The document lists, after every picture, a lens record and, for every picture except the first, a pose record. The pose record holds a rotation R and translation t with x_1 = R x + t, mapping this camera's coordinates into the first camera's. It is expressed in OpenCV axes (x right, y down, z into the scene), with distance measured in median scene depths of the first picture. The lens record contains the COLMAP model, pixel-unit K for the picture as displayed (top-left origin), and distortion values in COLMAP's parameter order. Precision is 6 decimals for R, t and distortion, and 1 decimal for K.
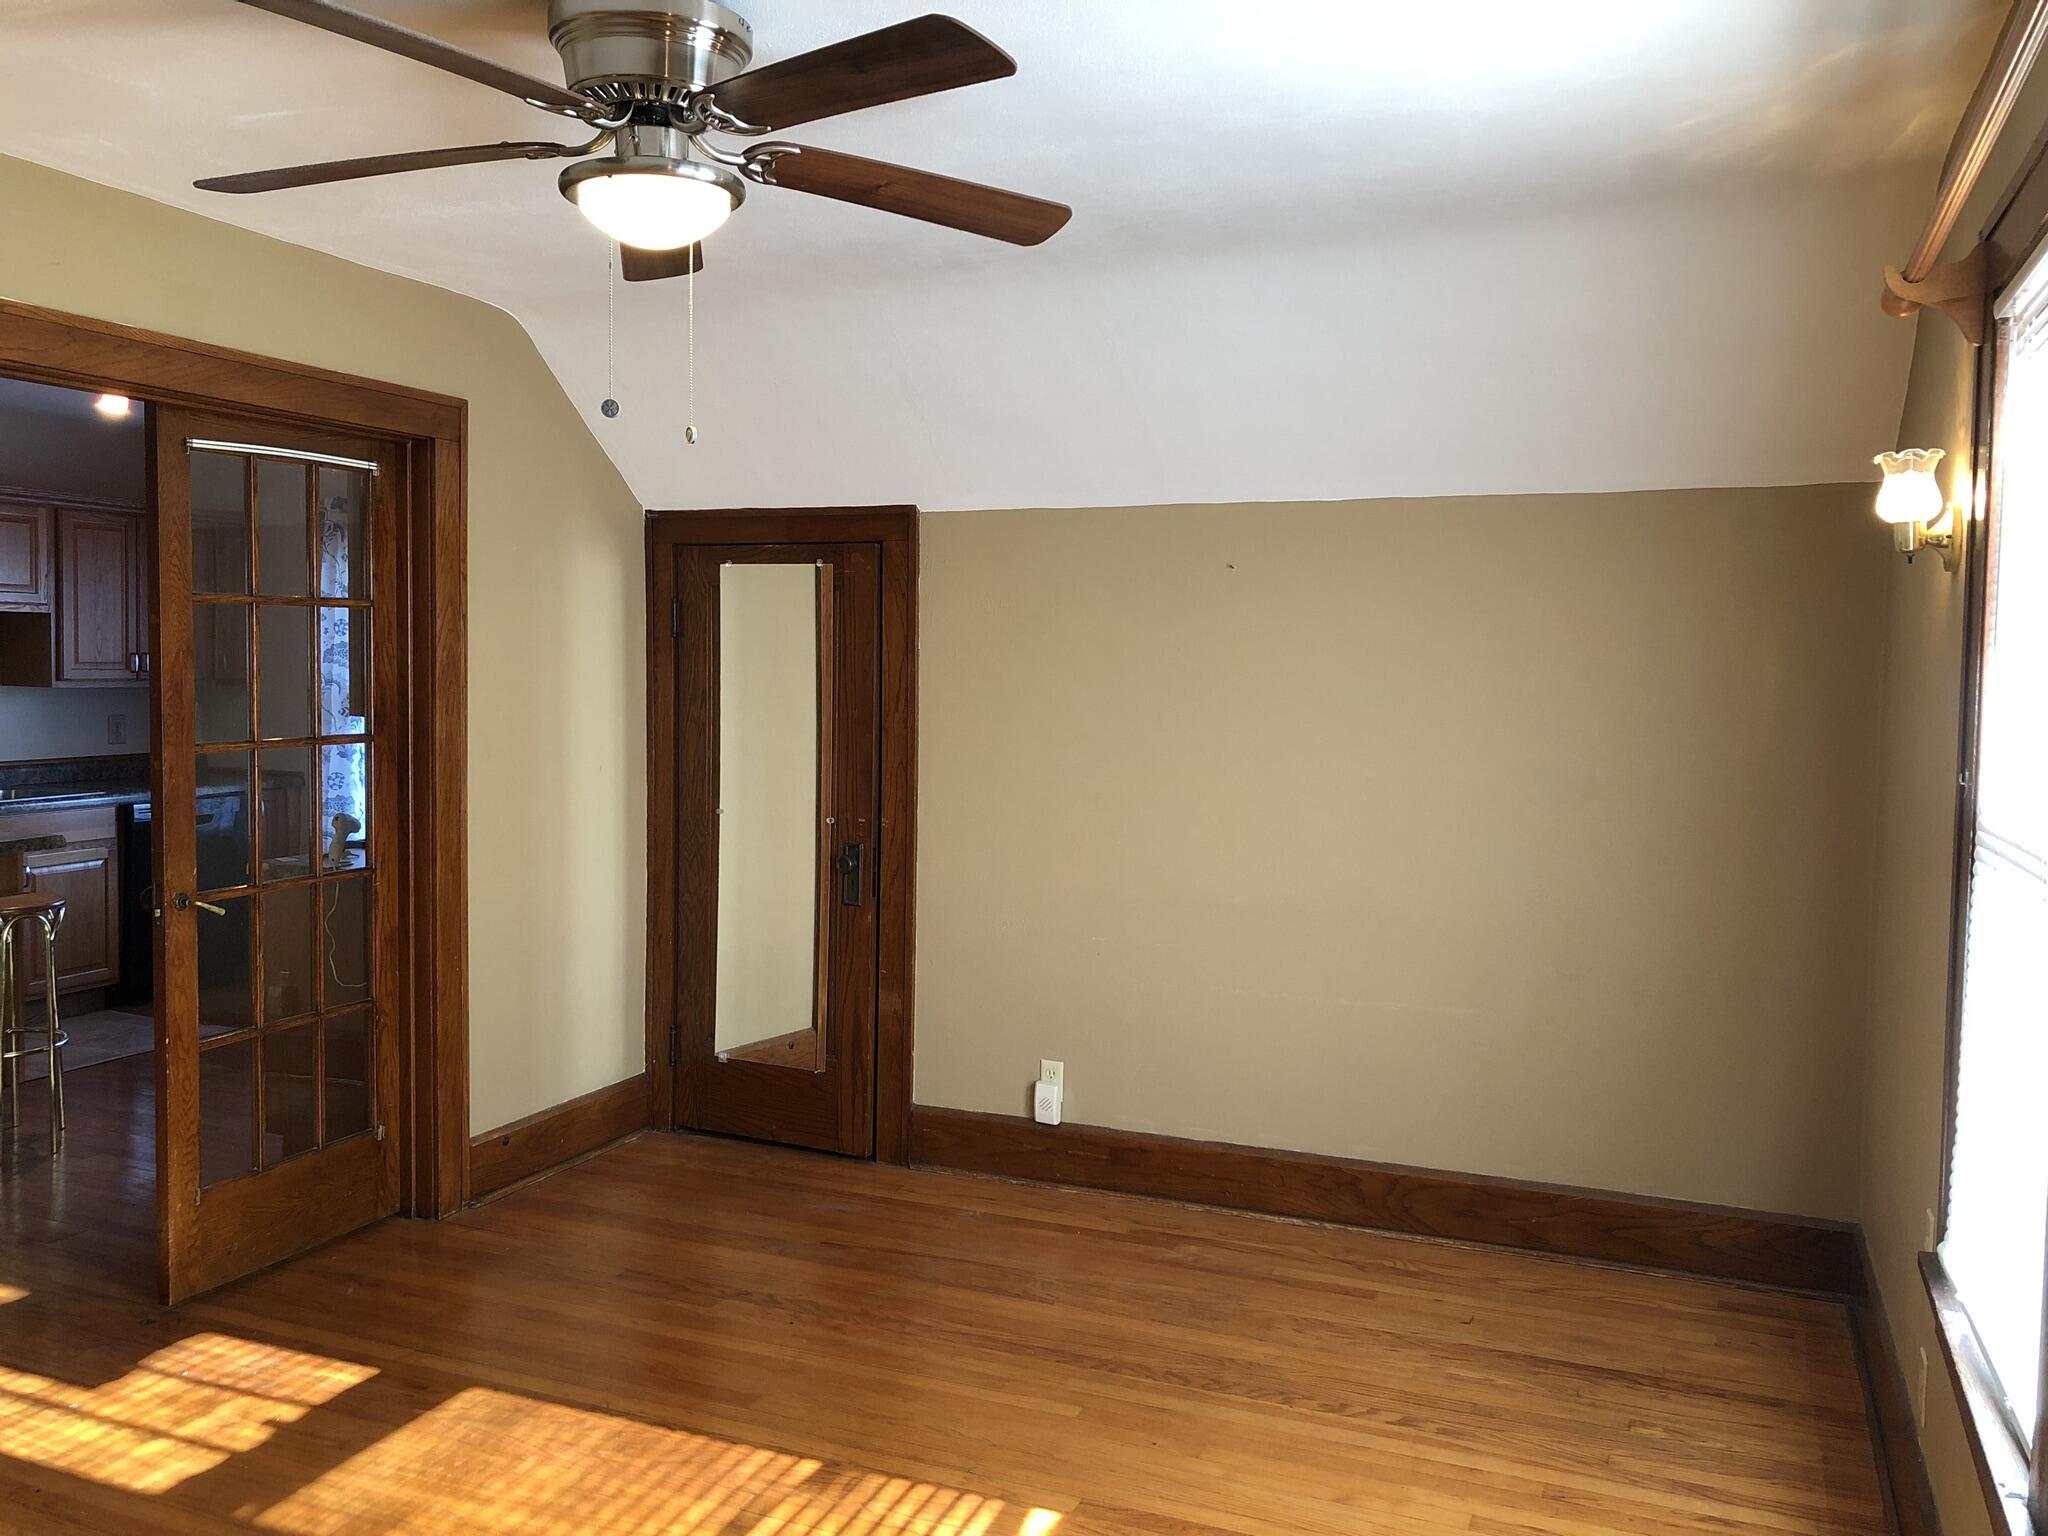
lens RADIAL K [[1649.5, 0, 1044.3], [0, 1649.5, 752.6], [0, 0, 1]] dist [0.024511, -0.041671]
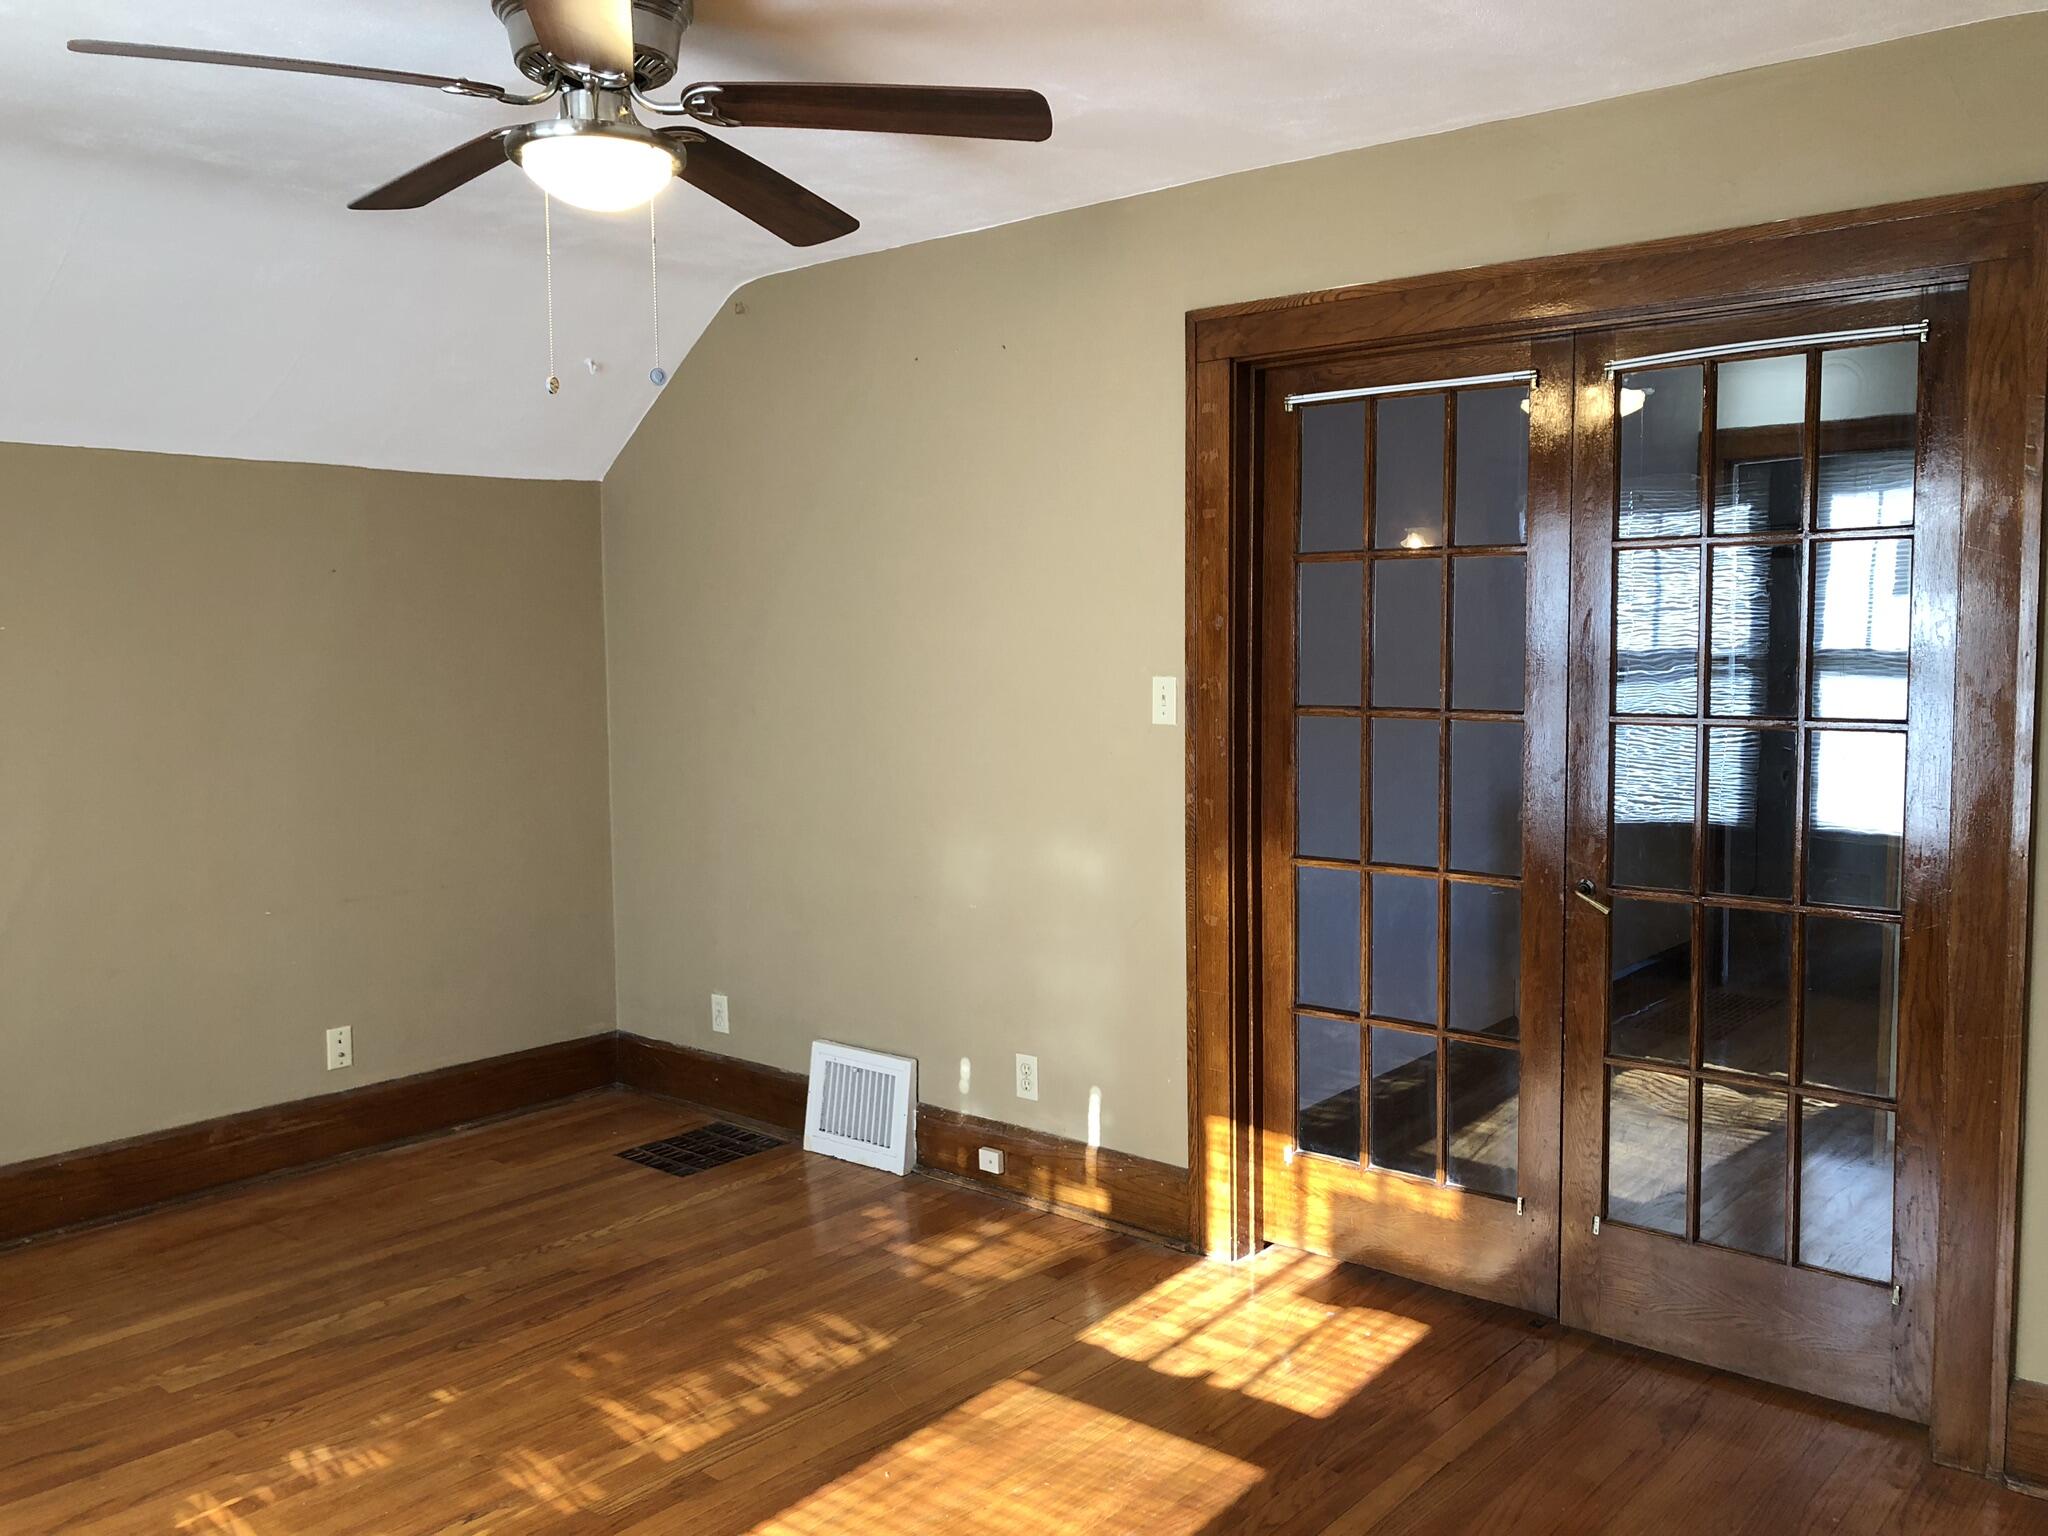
lens RADIAL K [[1649.5, 0, 1021.7], [0, 1649.5, 778.6], [0, 0, 1]] dist [0.024511, -0.041671]
pose [[-0.315098, 0.079057, -0.945761, 0.493315], [-0.046468, 0.994044, 0.098574, -0.052232], [0.947921, 0.075008, -0.309548, 1.164778]]
